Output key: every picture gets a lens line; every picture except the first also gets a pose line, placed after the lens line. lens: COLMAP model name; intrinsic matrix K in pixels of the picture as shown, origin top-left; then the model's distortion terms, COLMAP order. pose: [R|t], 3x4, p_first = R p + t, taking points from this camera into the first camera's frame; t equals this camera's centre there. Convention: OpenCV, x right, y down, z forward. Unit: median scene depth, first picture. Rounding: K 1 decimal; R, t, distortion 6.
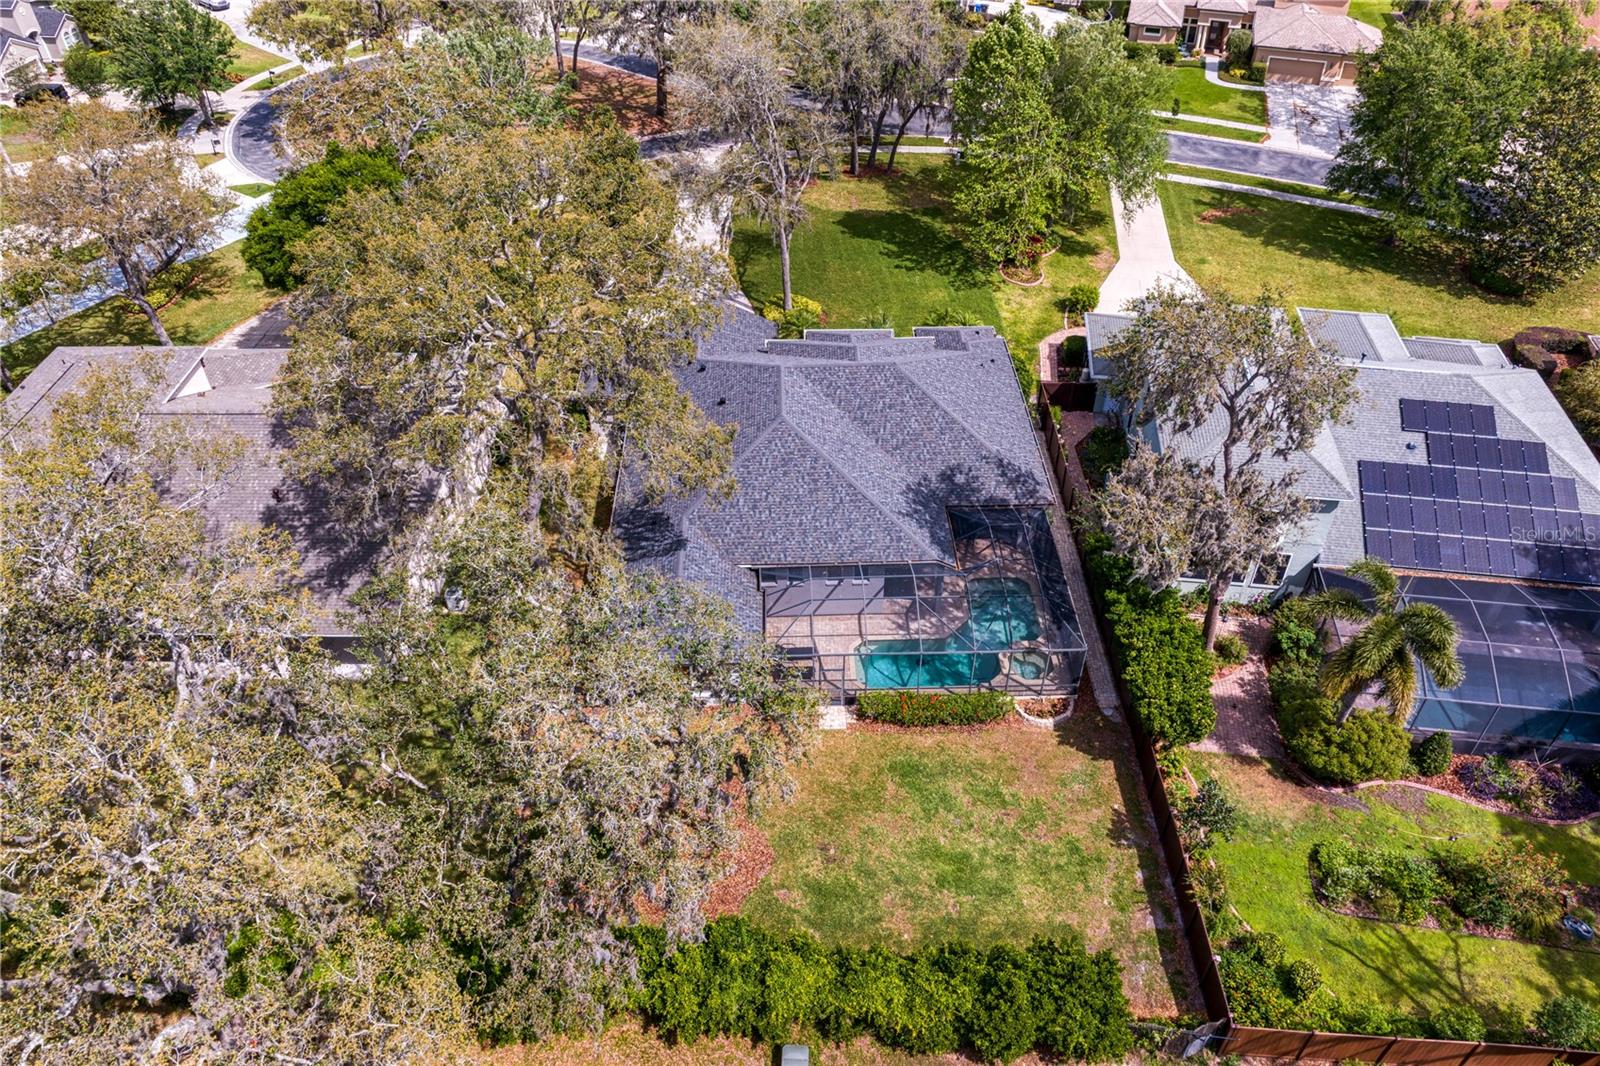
lens RADIAL K [[1133.2, 0, 800.0], [0, 1133.2, 533.0], [0, 0, 1]] dist [-0.028251, -0.003208]
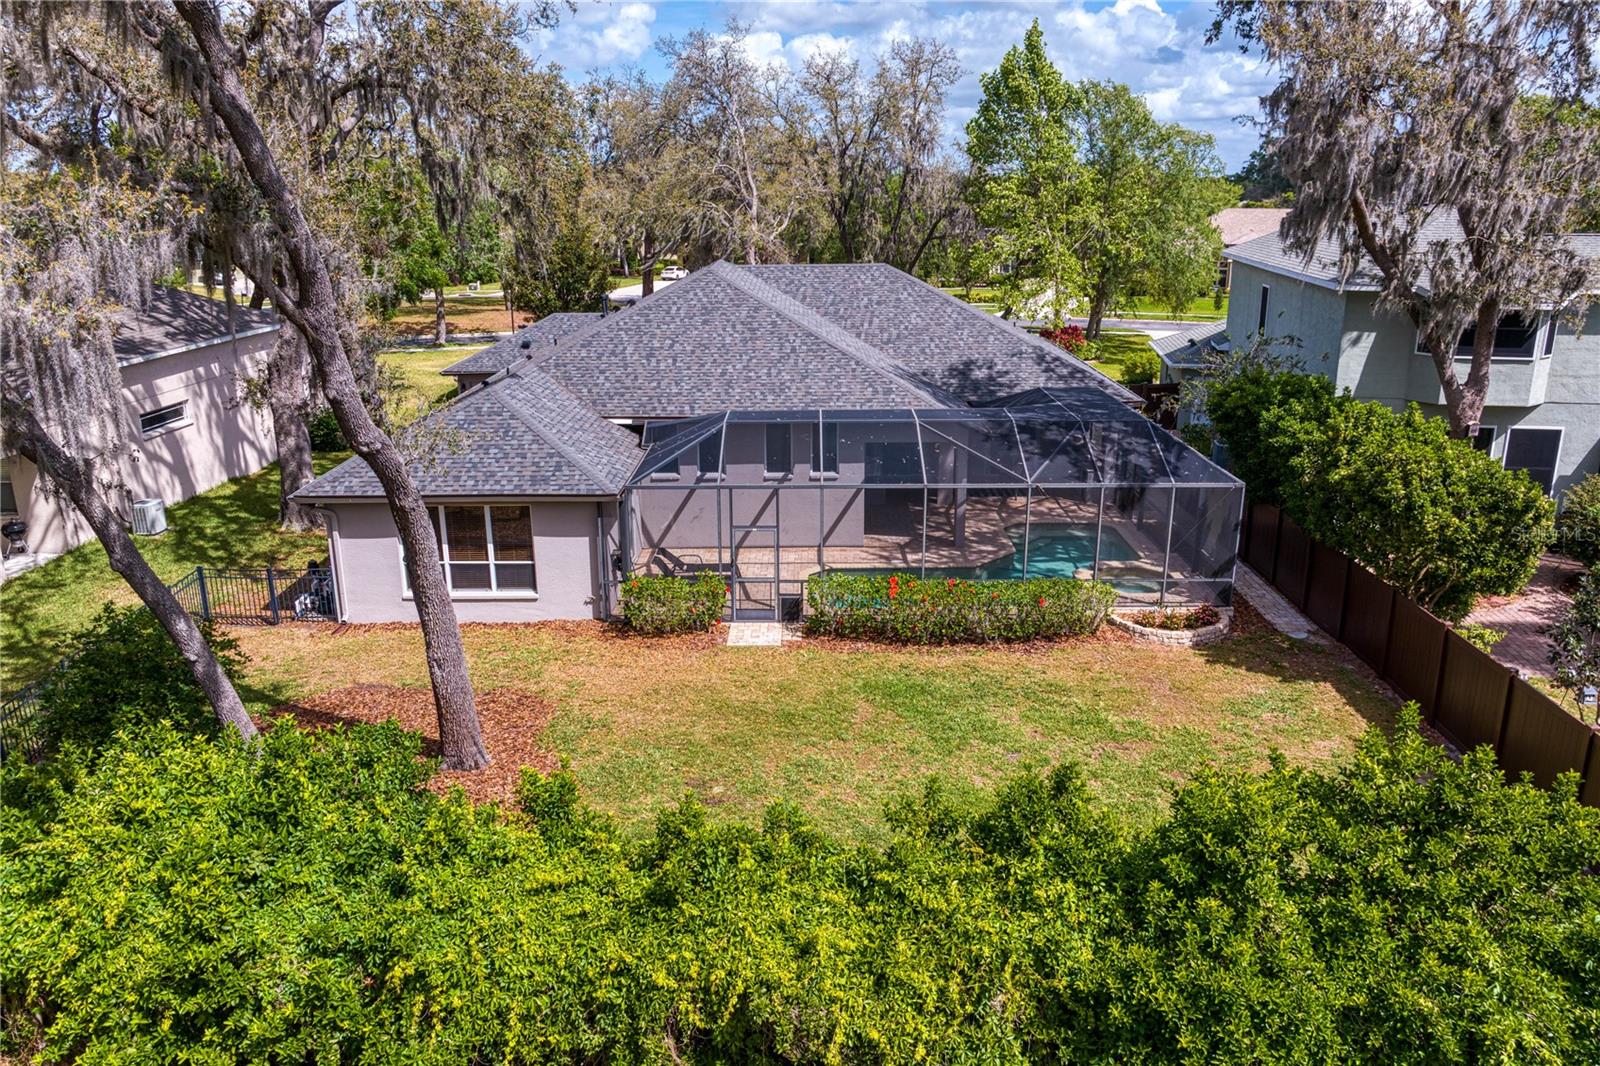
lens RADIAL K [[1133.2, 0, 800.0], [0, 1133.2, 533.0], [0, 0, 1]] dist [-0.028251, -0.003208]
pose [[0.999558, 0.015403, -0.025435, 0.061344], [-0.023820, 0.926777, -0.374855, 0.312525], [0.017799, 0.375295, 0.926735, 0.506369]]
